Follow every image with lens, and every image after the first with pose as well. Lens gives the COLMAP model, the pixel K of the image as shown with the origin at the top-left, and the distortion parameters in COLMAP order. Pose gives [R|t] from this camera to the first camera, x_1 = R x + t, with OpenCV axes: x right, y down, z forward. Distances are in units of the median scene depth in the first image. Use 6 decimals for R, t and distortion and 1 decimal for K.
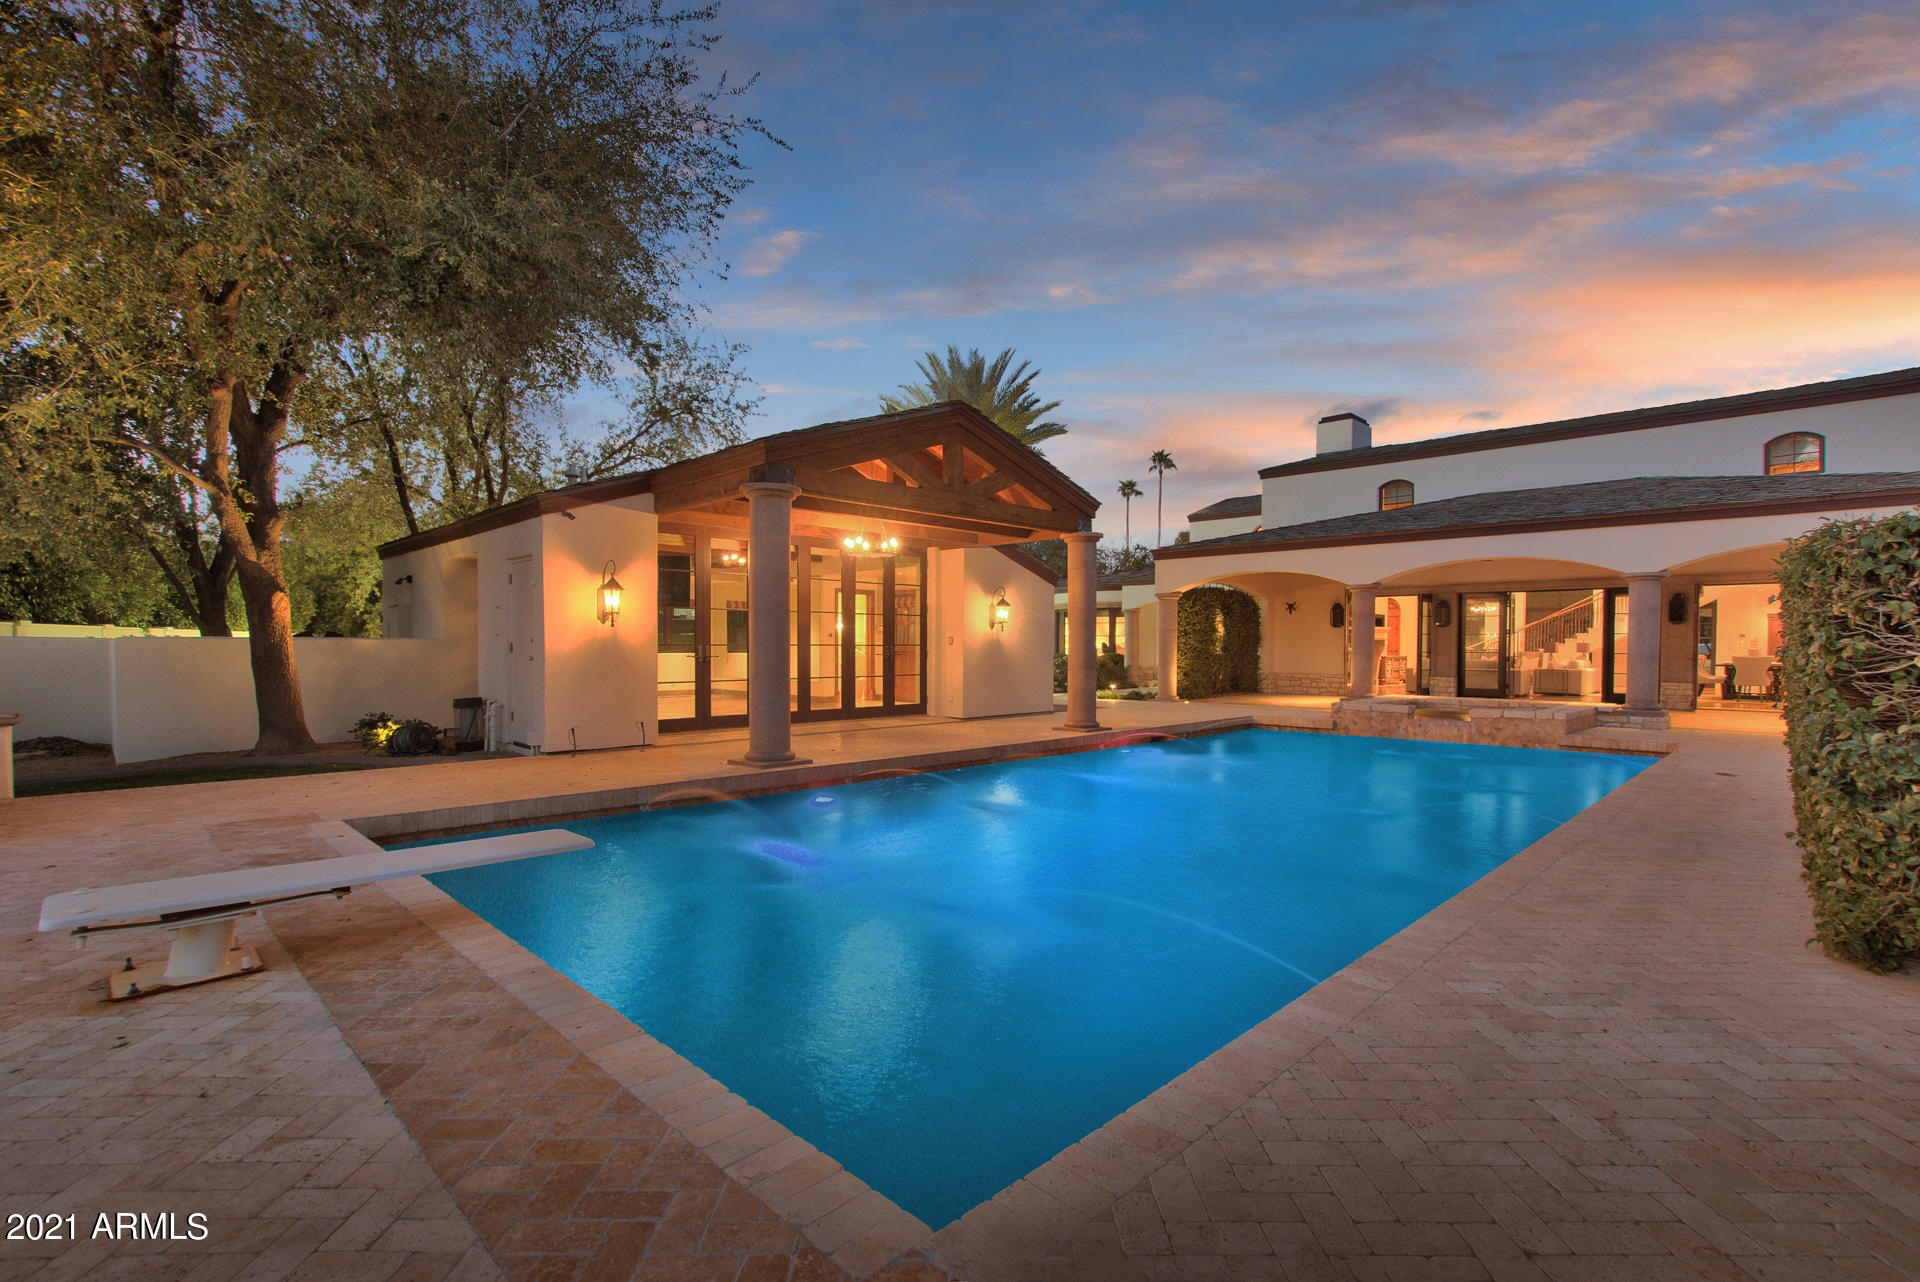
lens RADIAL K [[902.8, 0, 974.1], [0, 902.8, 660.8], [0, 0, 1]] dist [-0.003444, -0.000213]
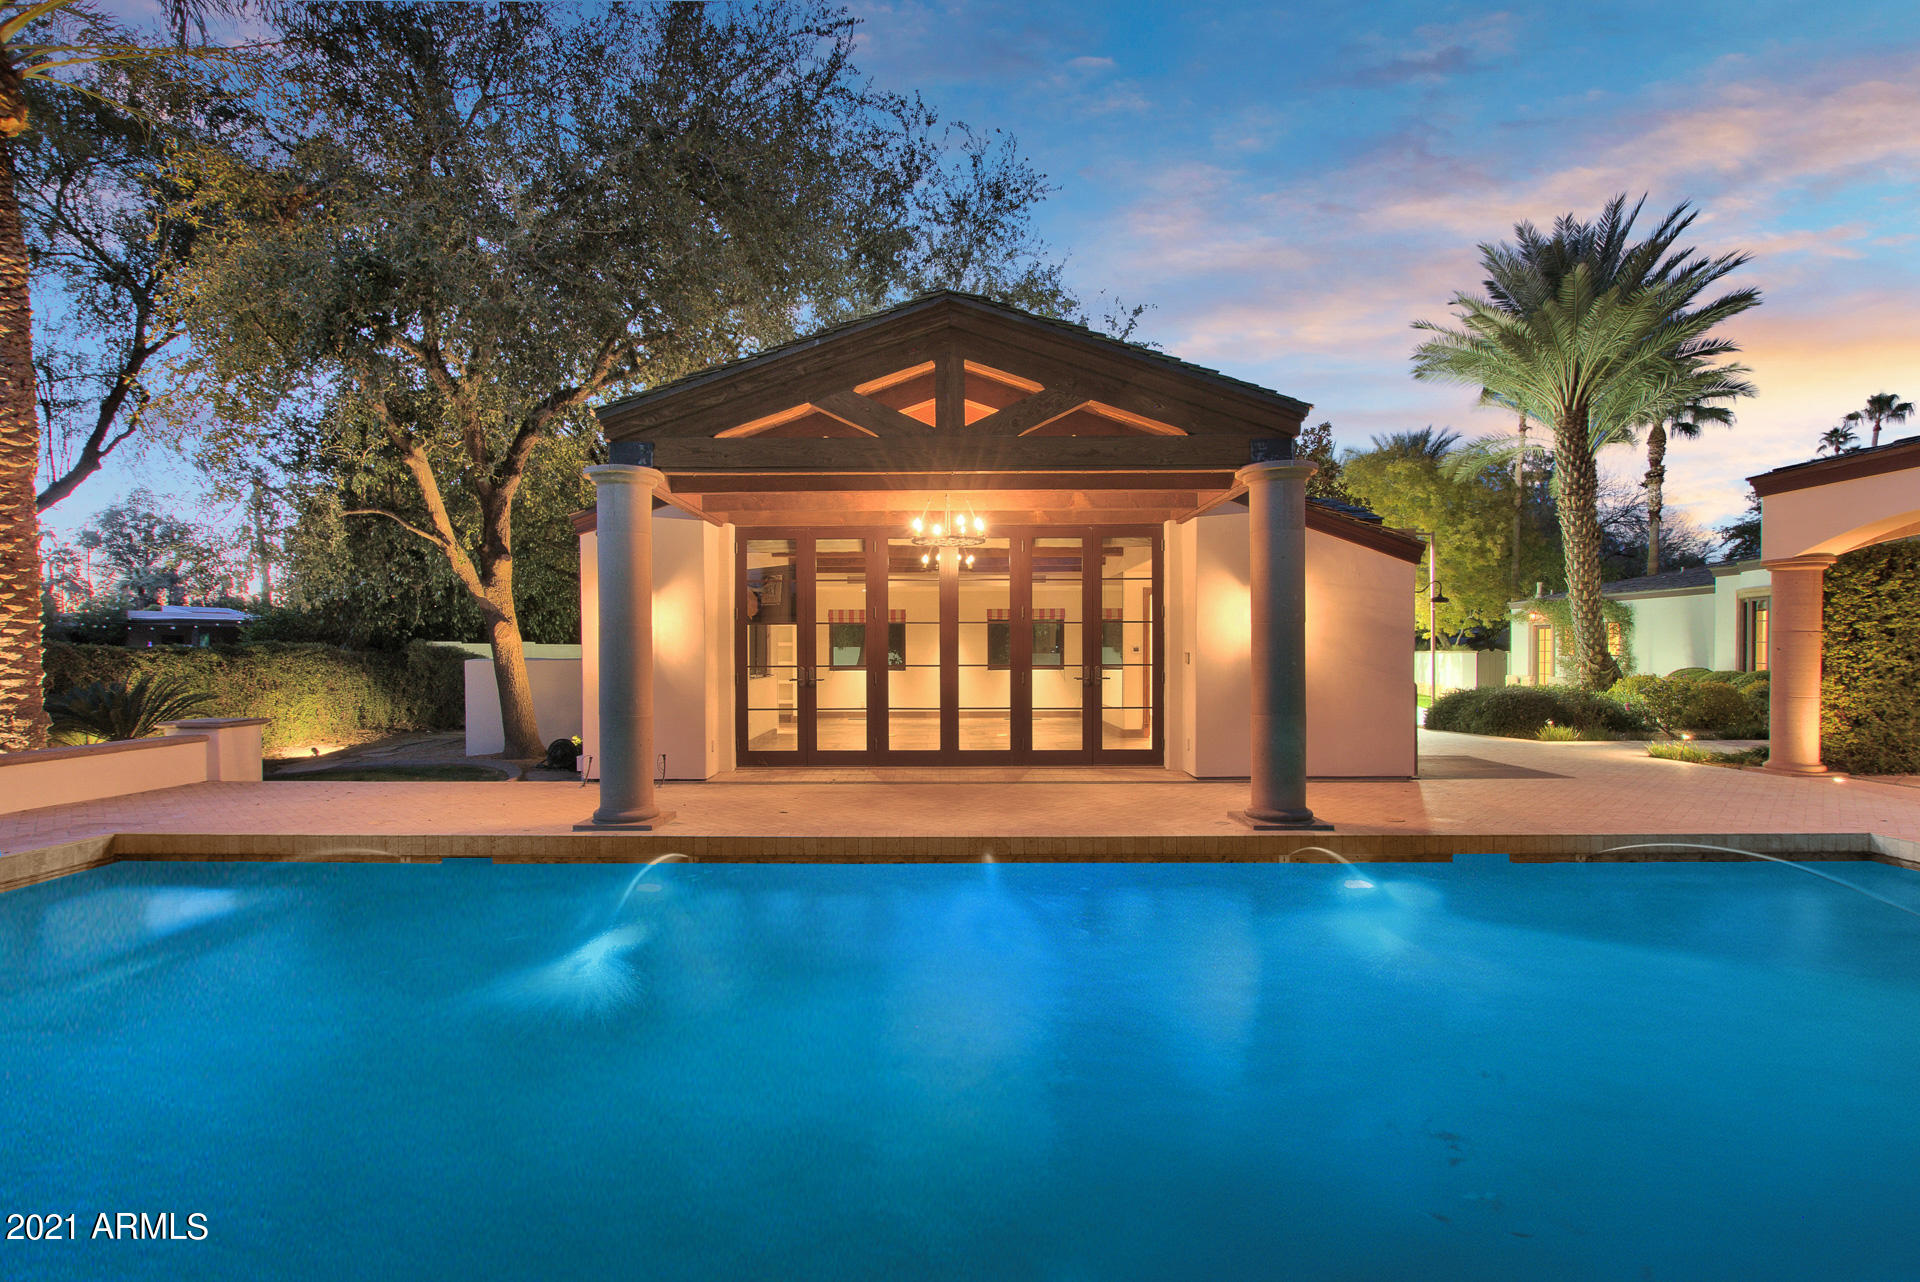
lens RADIAL K [[906.1, 0, 933.6], [0, 906.1, 661.8], [0, 0, 1]] dist [-0.002615, -0.000346]
pose [[0.686173, 0.000089, -0.727438, 0.317406], [-0.007272, 0.999951, -0.006737, -0.013530], [0.727402, 0.009913, 0.686140, 0.390953]]
